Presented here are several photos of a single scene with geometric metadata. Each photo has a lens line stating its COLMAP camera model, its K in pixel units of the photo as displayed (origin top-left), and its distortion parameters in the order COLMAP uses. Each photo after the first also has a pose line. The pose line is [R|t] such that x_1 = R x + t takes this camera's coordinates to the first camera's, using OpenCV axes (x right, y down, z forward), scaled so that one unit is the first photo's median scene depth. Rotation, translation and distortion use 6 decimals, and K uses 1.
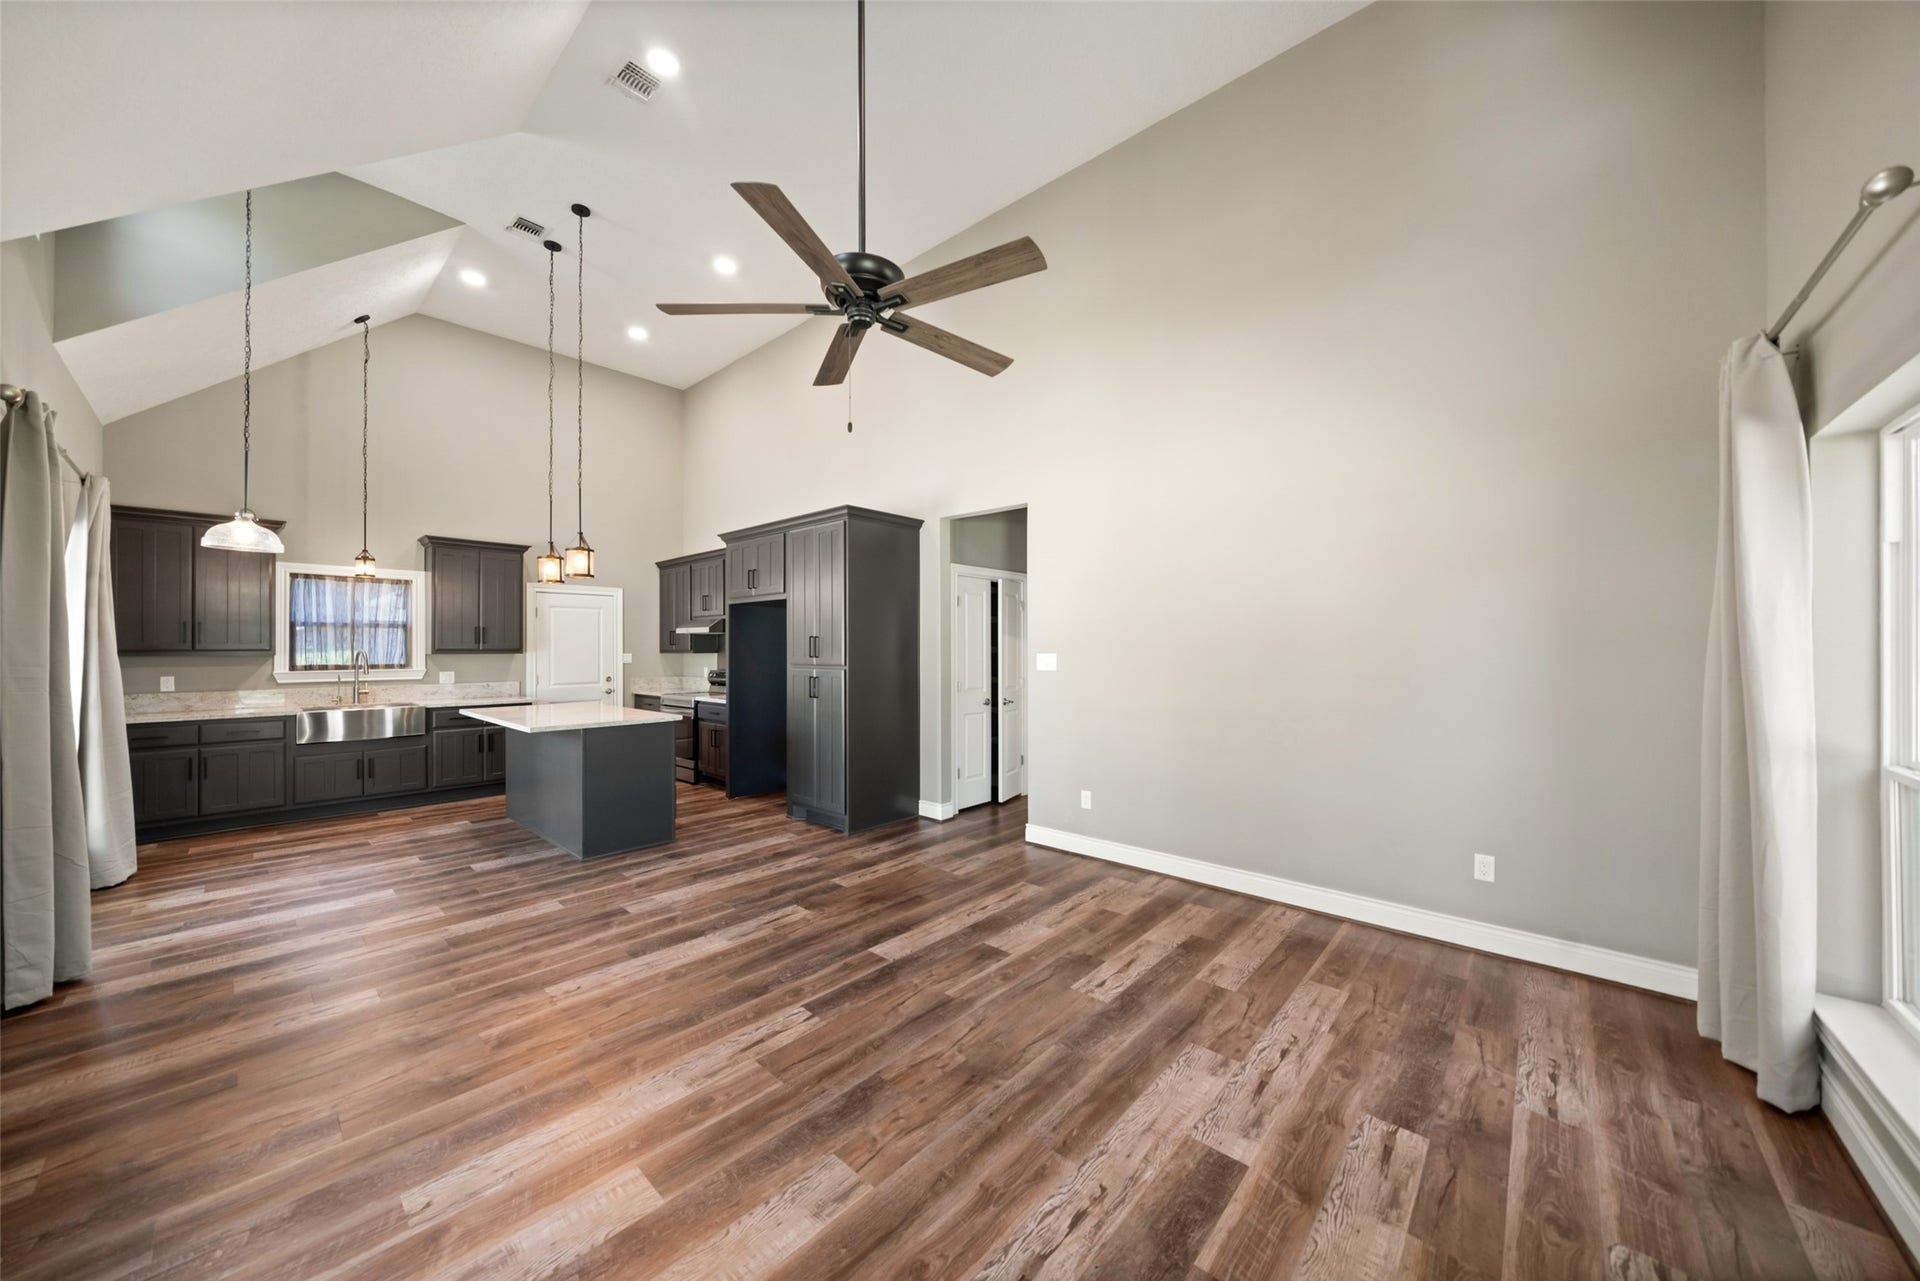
lens RADIAL K [[654.8, 0, 955.5], [0, 654.8, 645.0], [0, 0, 1]] dist [-0.011052, 0.001201]
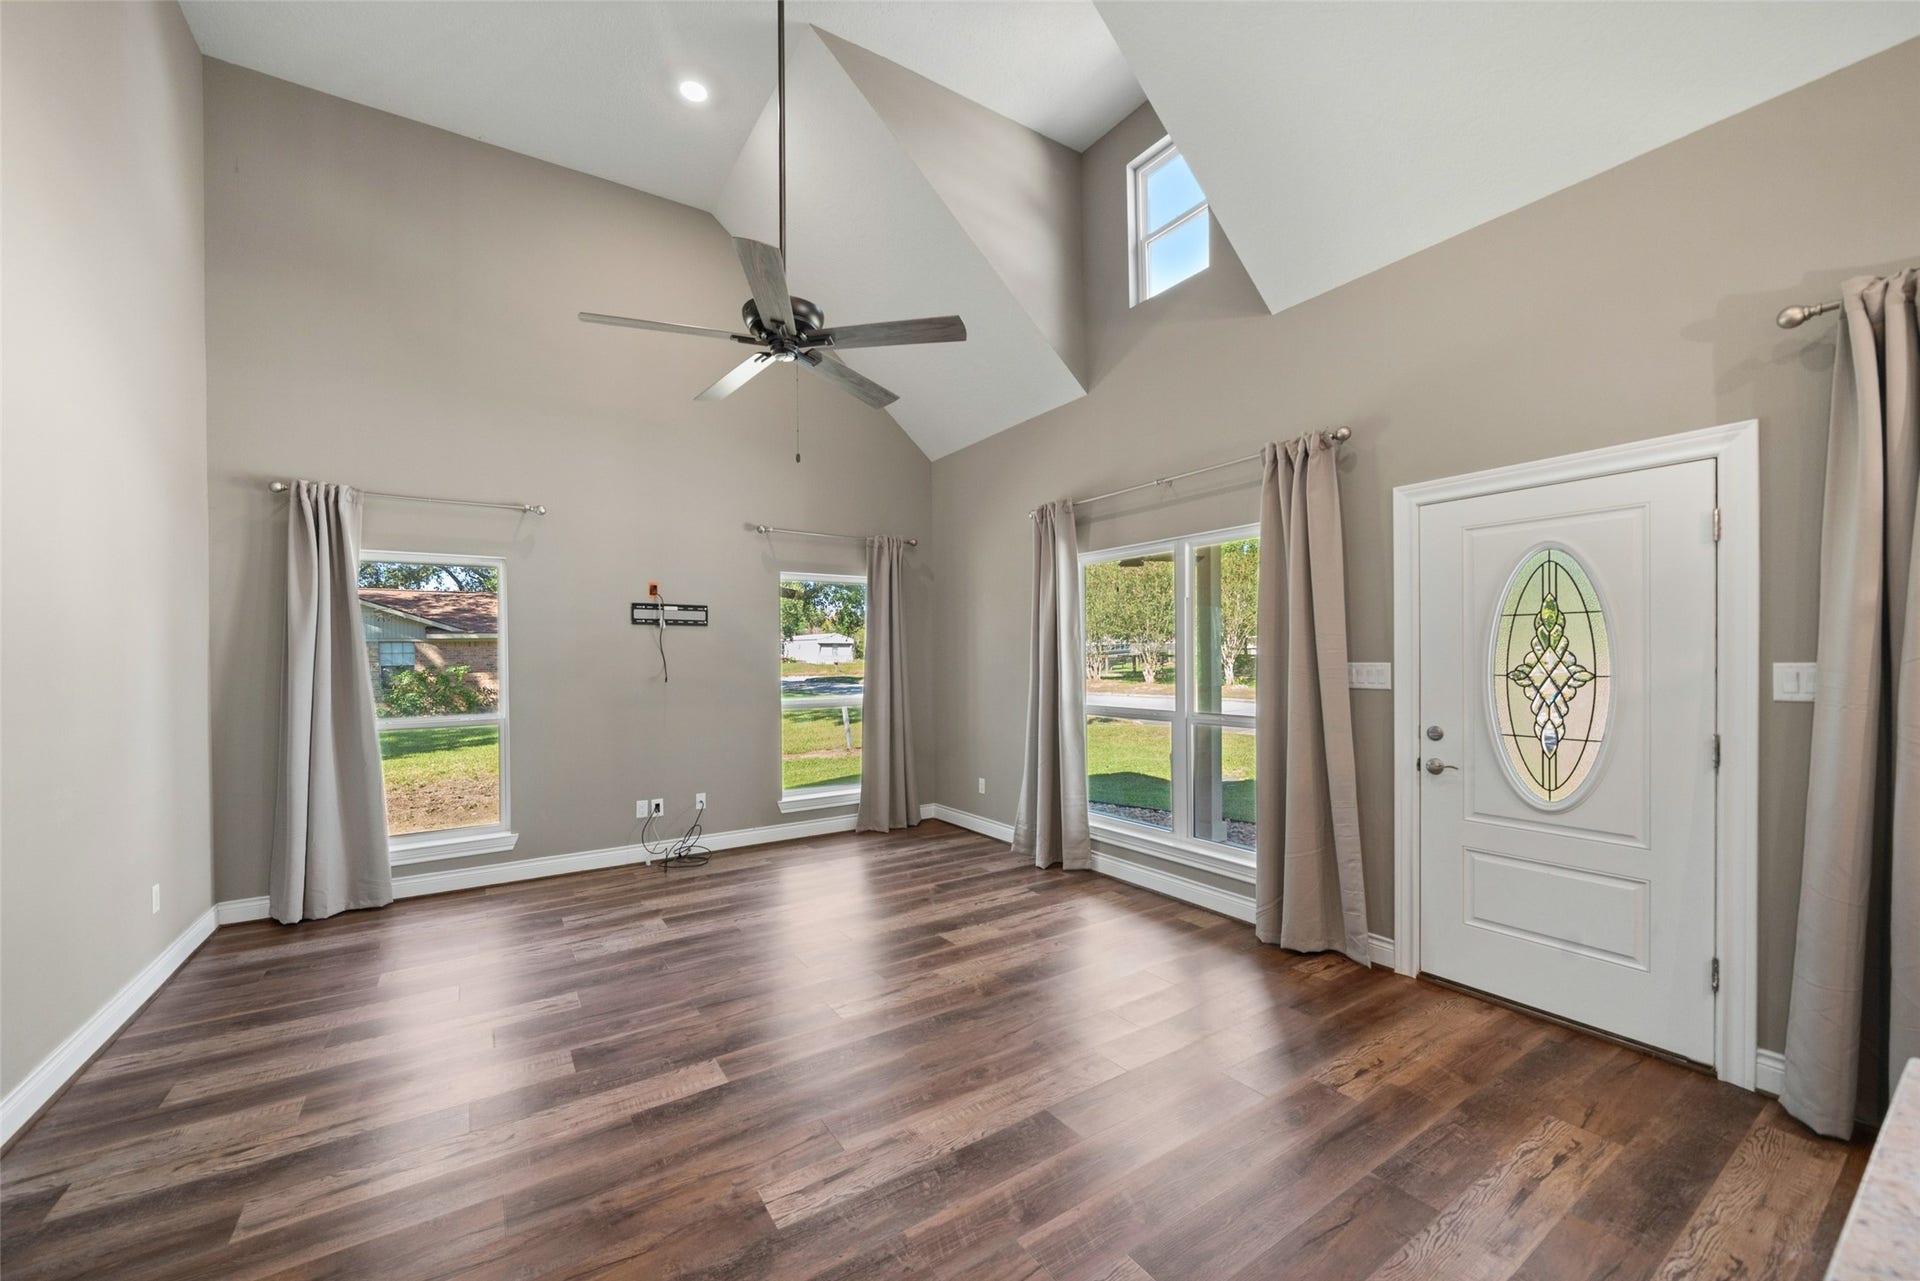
lens RADIAL K [[732.9, 0, 949.0], [0, 732.9, 662.8], [0, 0, 1]] dist [-0.007420, 0.000913]
pose [[-0.965735, 0.010273, 0.259326, -0.369517], [0.011627, 0.999926, 0.003690, 0.005446], [-0.259269, 0.006579, -0.965783, 1.087609]]
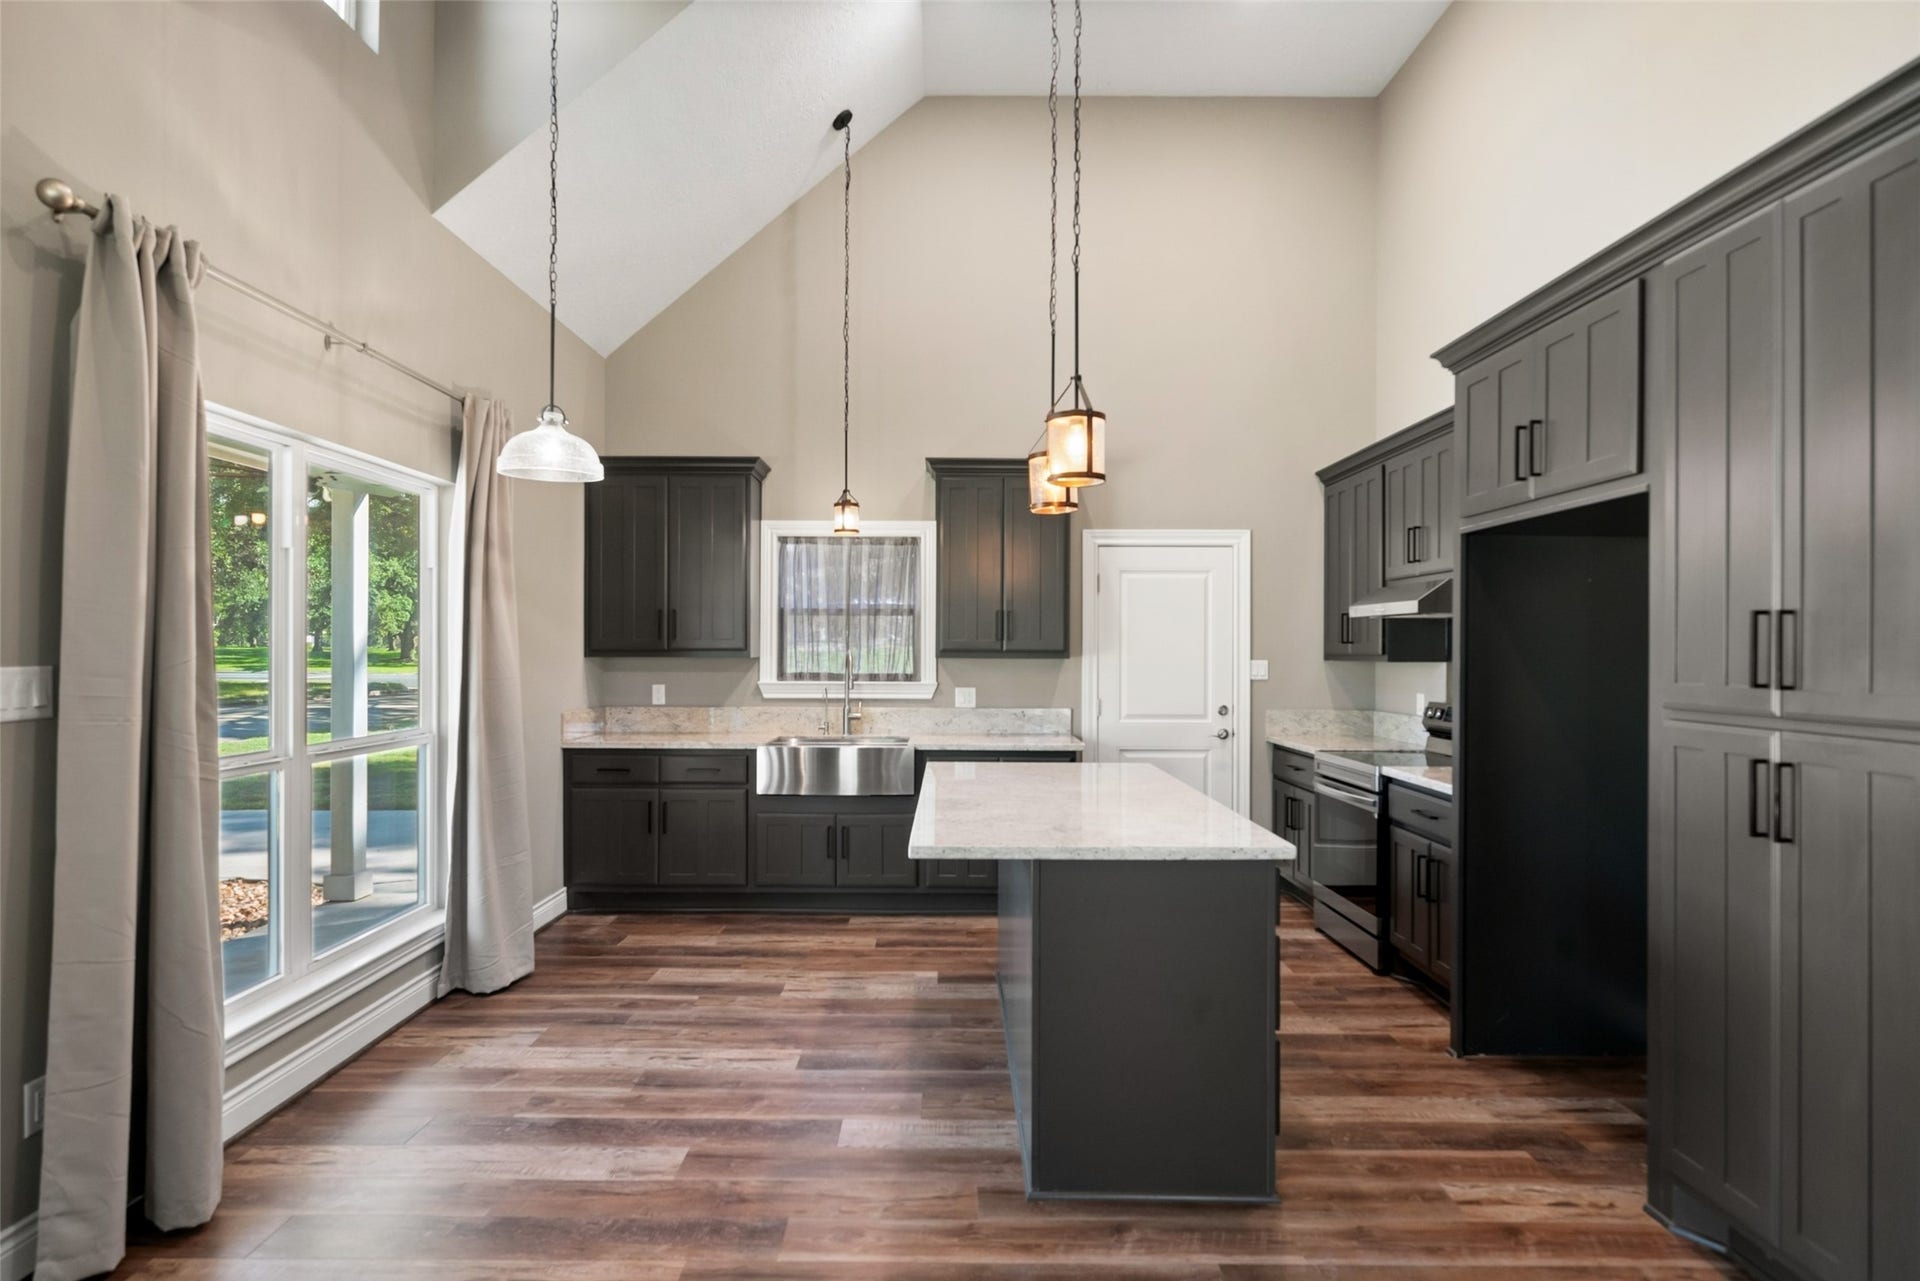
lens RADIAL K [[1009.7, 0, 953.3], [0, 1009.7, 647.8], [0, 0, 1]] dist [0.002251, 0.000631]
pose [[0.670260, 0.004224, -0.742114, -0.144409], [-0.002326, 0.999991, 0.003591, 0.001581], [0.742123, -0.000681, 0.670264, 0.509828]]
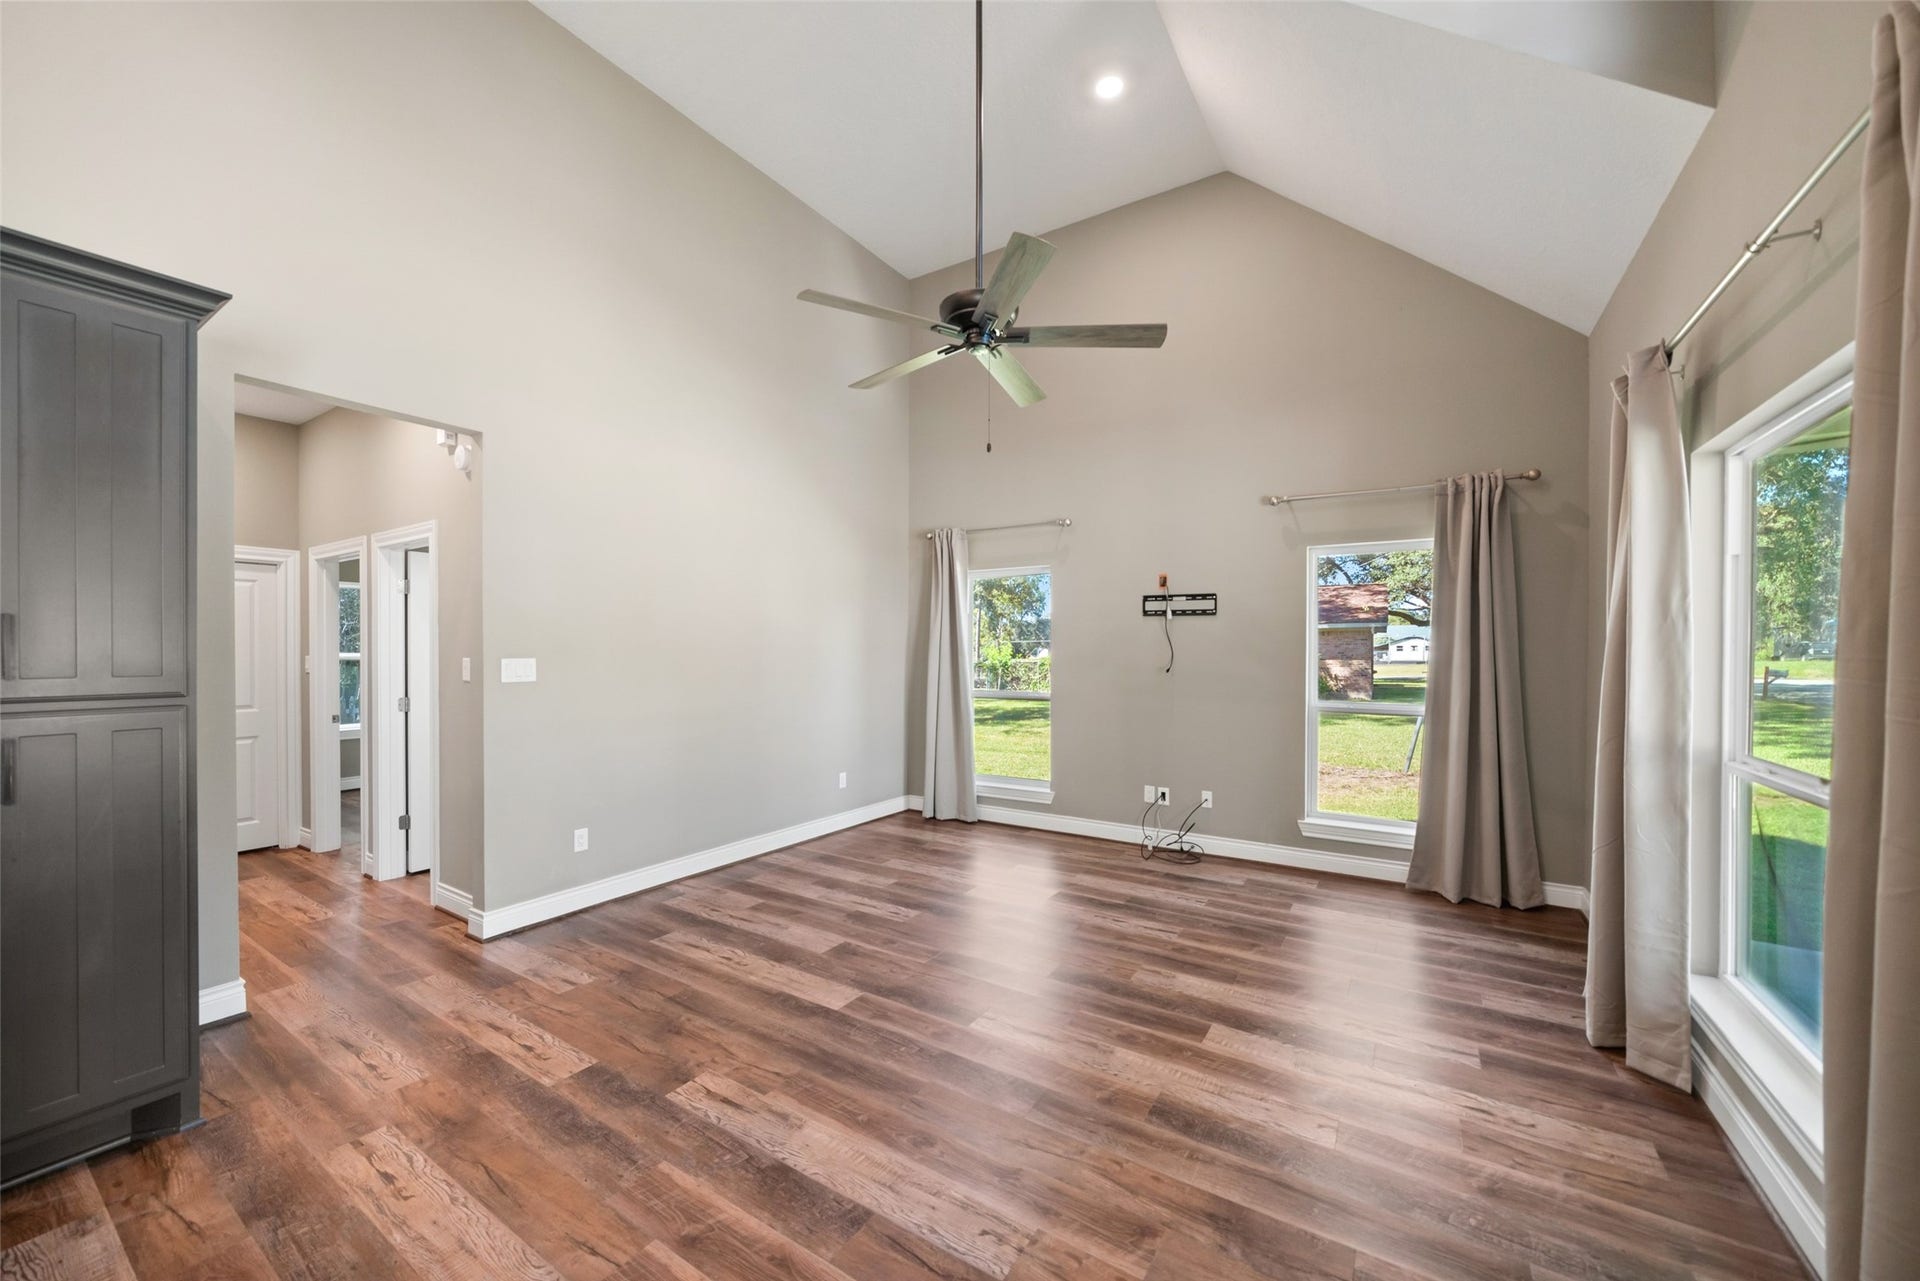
lens RADIAL K [[715.7, 0, 954.3], [0, 715.7, 652.0], [0, 0, 1]] dist [-0.006512, -0.000151]
pose [[-0.157423, -0.002338, 0.987529, -0.677935], [-0.005671, 0.999983, 0.001464, 0.002873], [-0.987515, -0.005369, -0.157433, 0.636242]]
